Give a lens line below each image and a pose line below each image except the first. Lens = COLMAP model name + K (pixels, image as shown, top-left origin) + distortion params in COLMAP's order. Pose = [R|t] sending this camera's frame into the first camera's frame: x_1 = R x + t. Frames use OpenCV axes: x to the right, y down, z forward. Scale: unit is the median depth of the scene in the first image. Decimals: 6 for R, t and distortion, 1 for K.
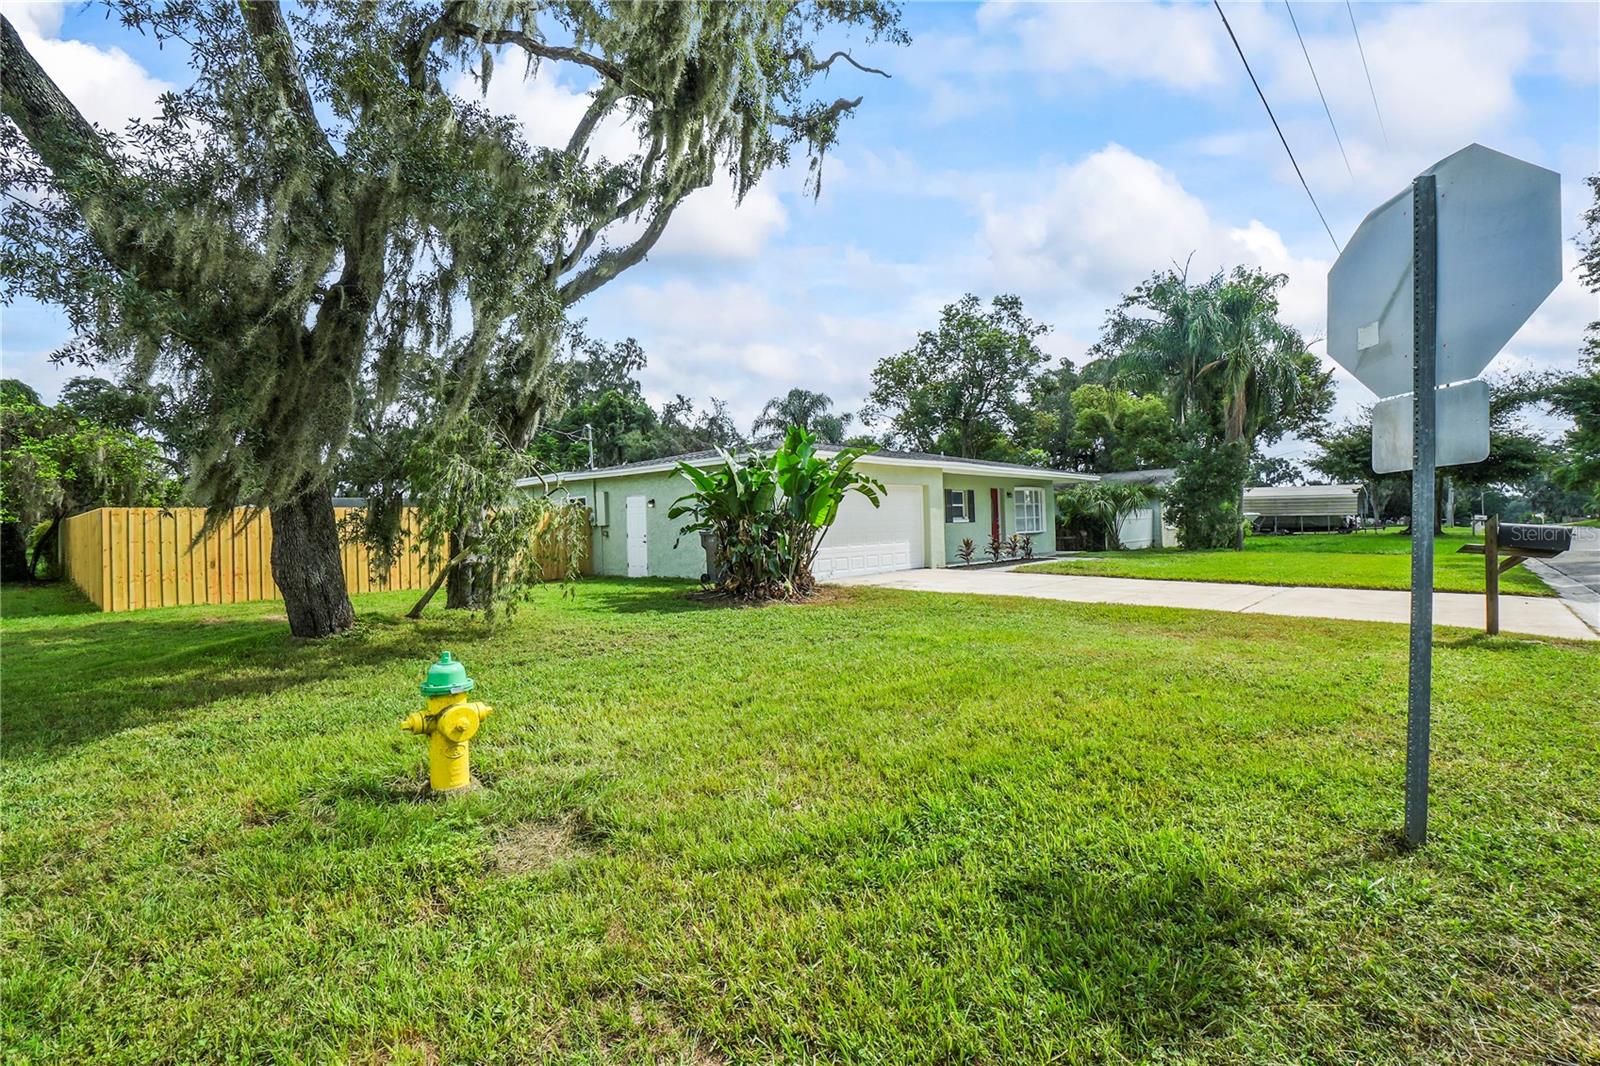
lens RADIAL K [[725.1, 0, 787.6], [0, 725.1, 529.9], [0, 0, 1]] dist [-0.068119, 0.022931]
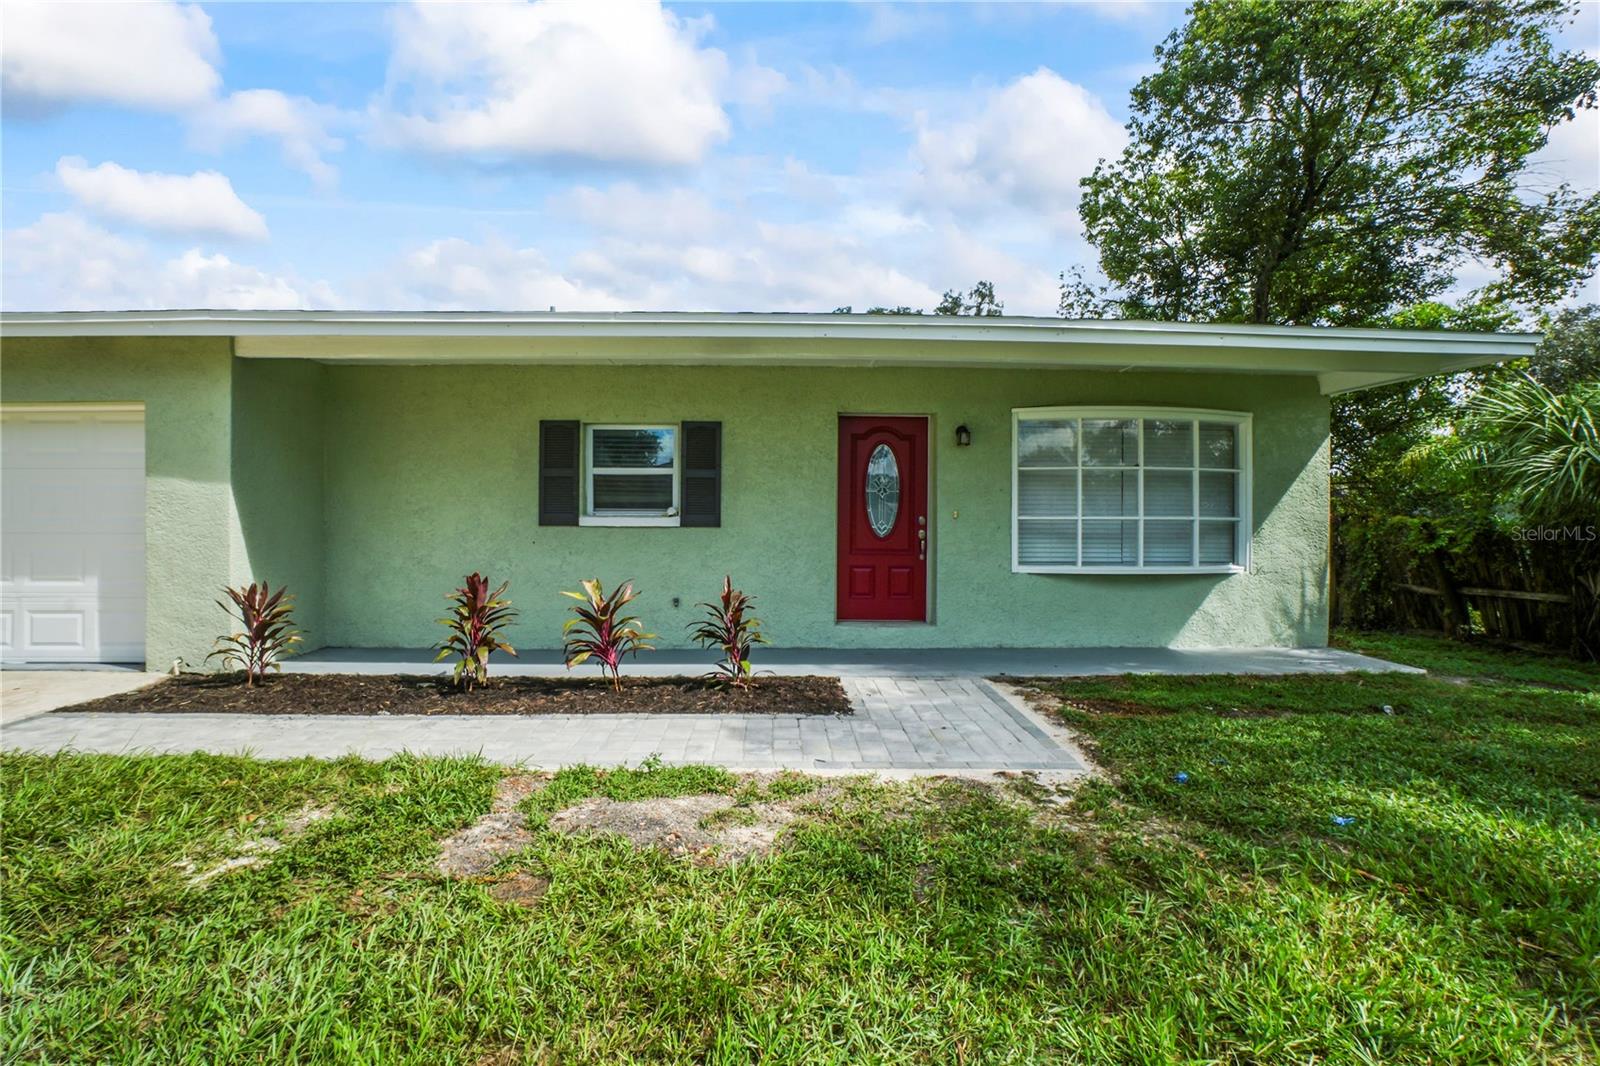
lens RADIAL K [[725.1, 0, 787.6], [0, 725.1, 529.9], [0, 0, 1]] dist [-0.068119, 0.022931]
pose [[0.712905, 0.033102, -0.700479, 0.340101], [-0.028269, 0.999430, 0.018459, -0.011228], [0.700691, 0.006642, 0.713434, 0.559658]]
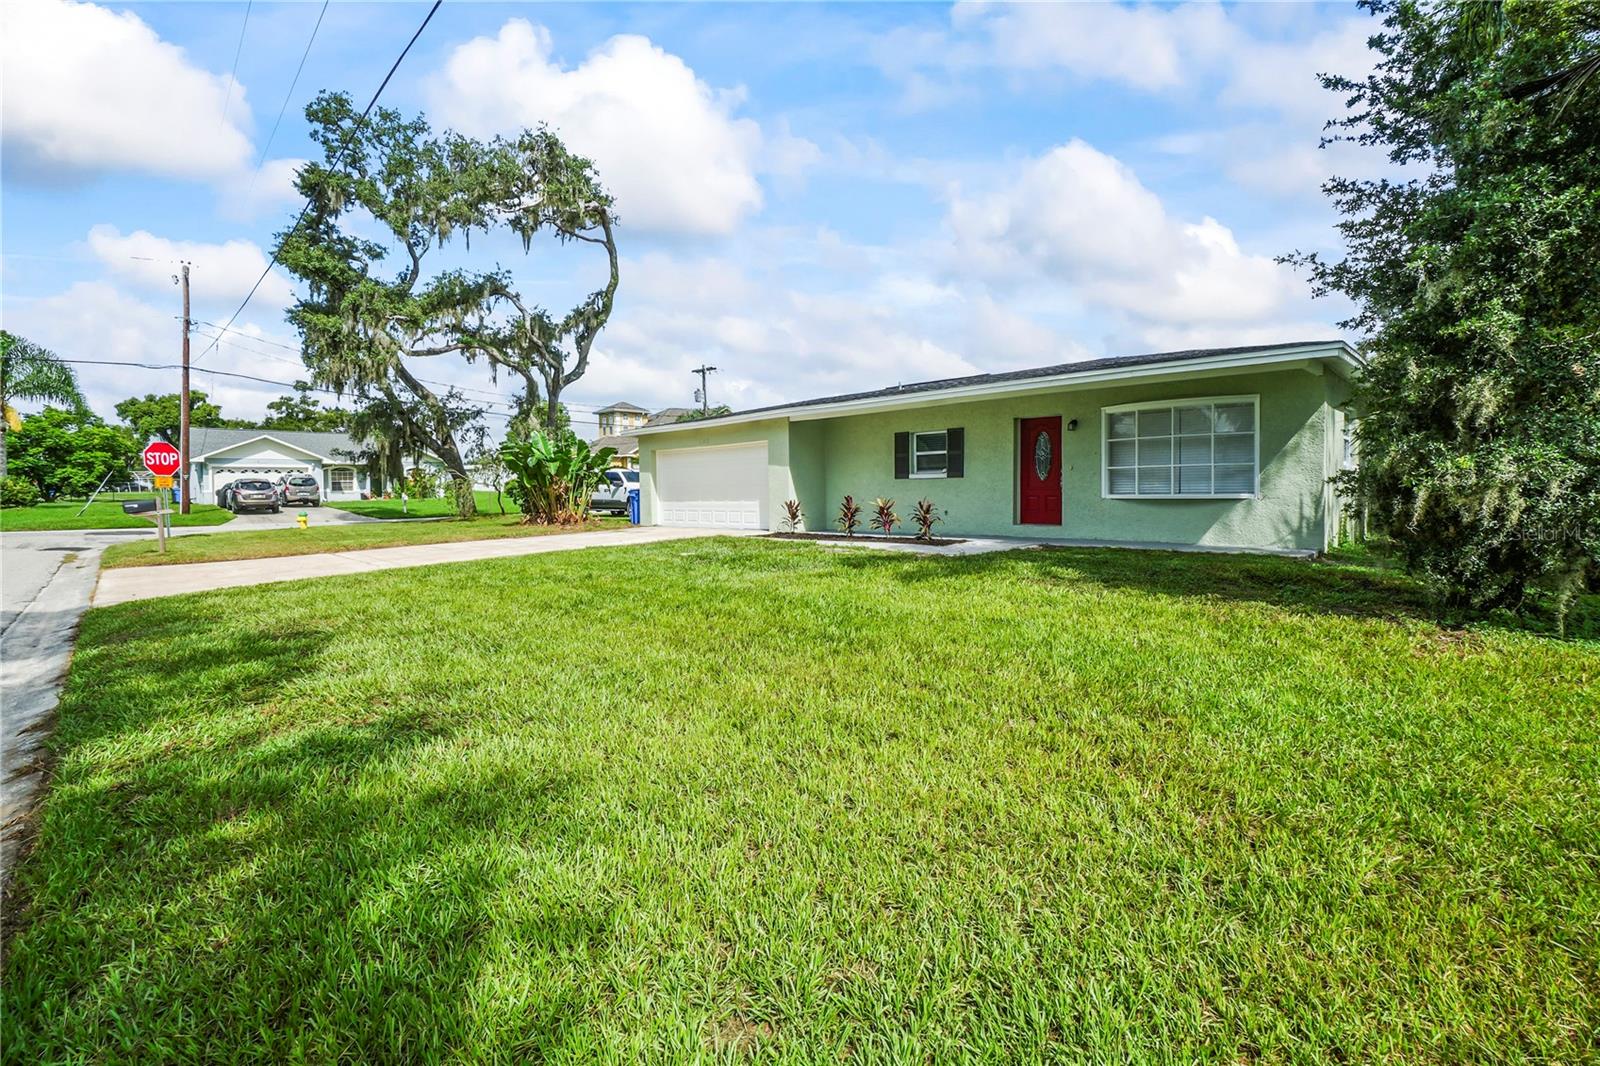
lens RADIAL K [[725.1, 0, 787.6], [0, 725.1, 529.9], [0, 0, 1]] dist [-0.068119, 0.022931]
pose [[-0.033349, 0.079263, -0.996296, 0.626746], [0.008247, 0.996838, 0.079030, -0.011416], [0.999410, -0.005581, -0.033897, 0.602207]]
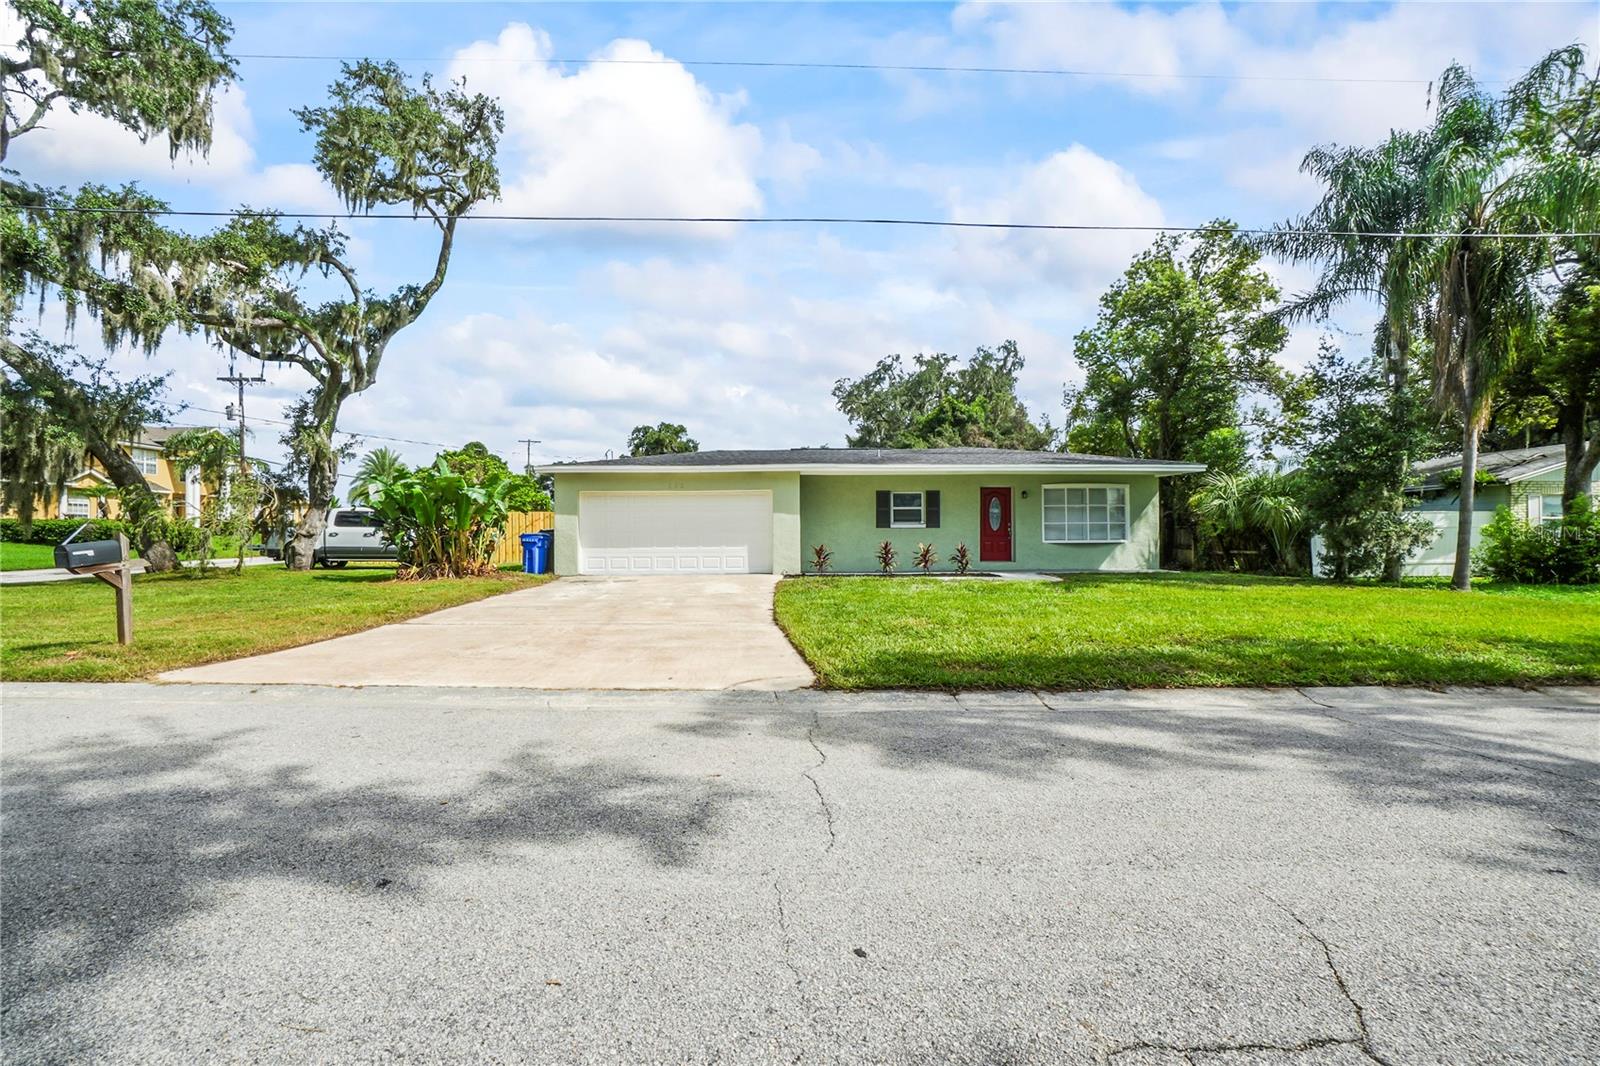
lens RADIAL K [[692.2, 0, 796.6], [0, 692.2, 536.1], [0, 0, 1]] dist [-0.061659, 0.019870]
pose [[0.696358, 0.027938, -0.717151, 0.506149], [-0.018224, 0.999608, 0.021247, -0.010541], [0.717463, -0.001726, 0.696594, 0.214094]]
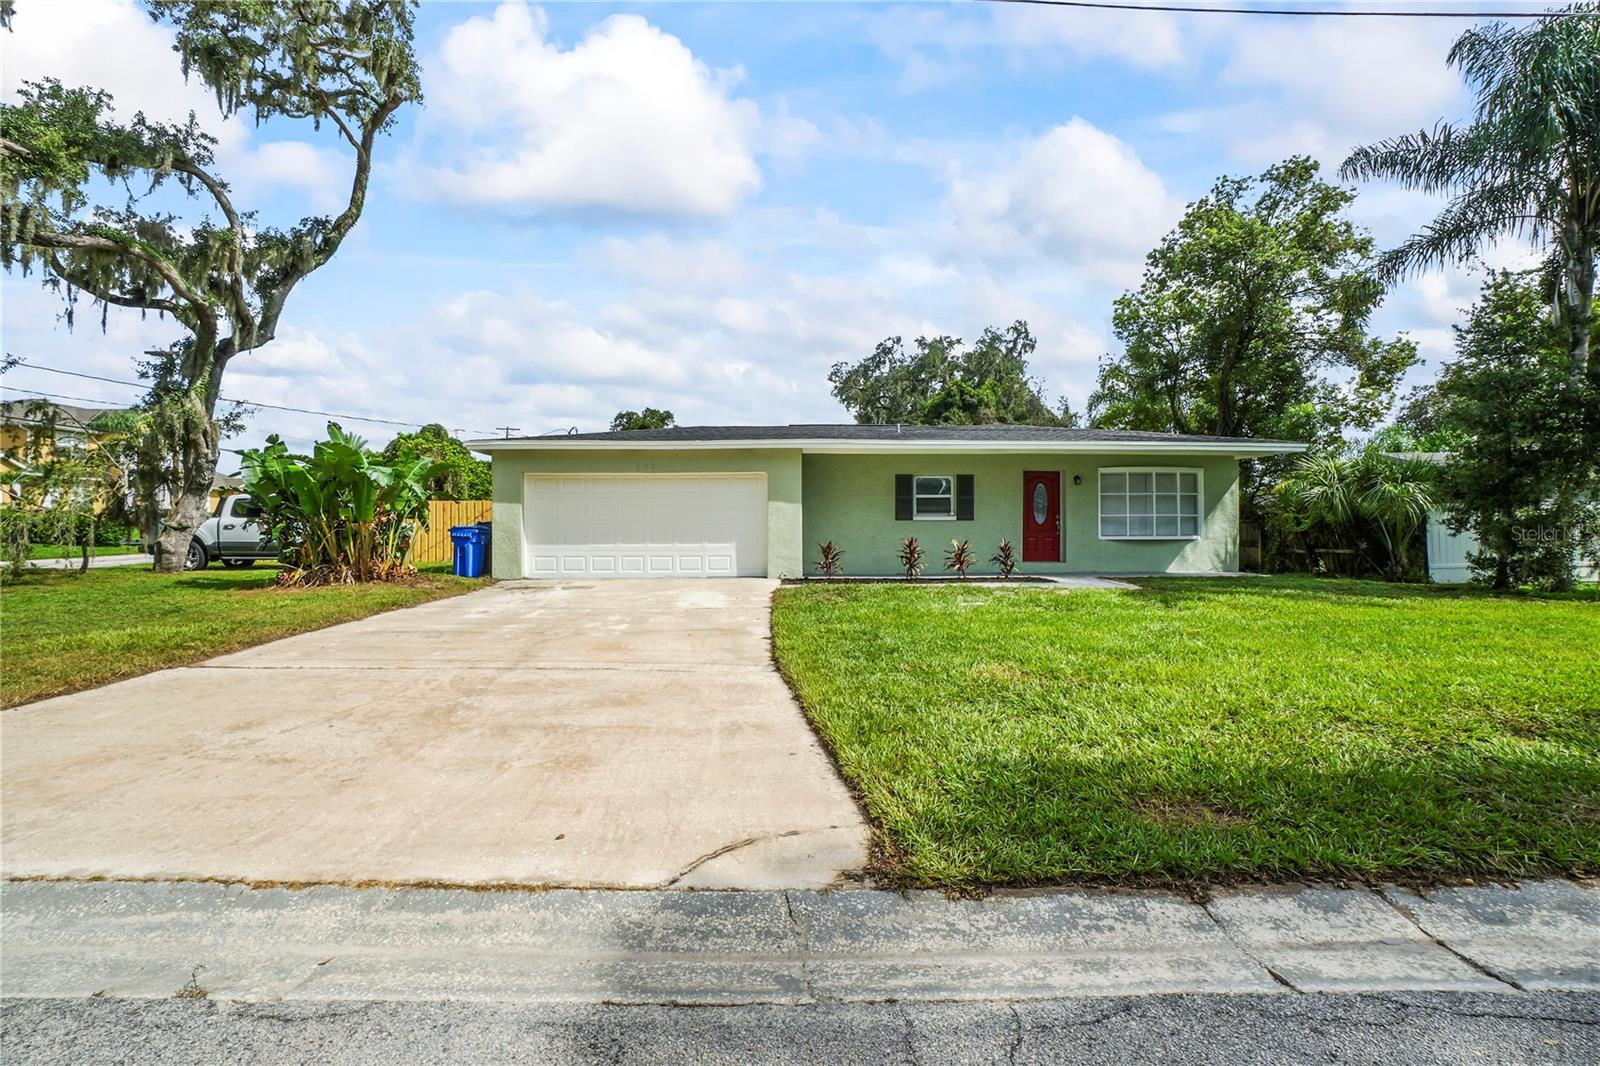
lens RADIAL K [[697.0, 0, 794.7], [0, 697.0, 537.2], [0, 0, 1]] dist [-0.062673, 0.019630]
pose [[0.702980, 0.037416, -0.710225, 0.425830], [-0.020968, 0.999271, 0.031889, -0.008611], [0.710900, -0.007526, 0.703253, 0.284159]]
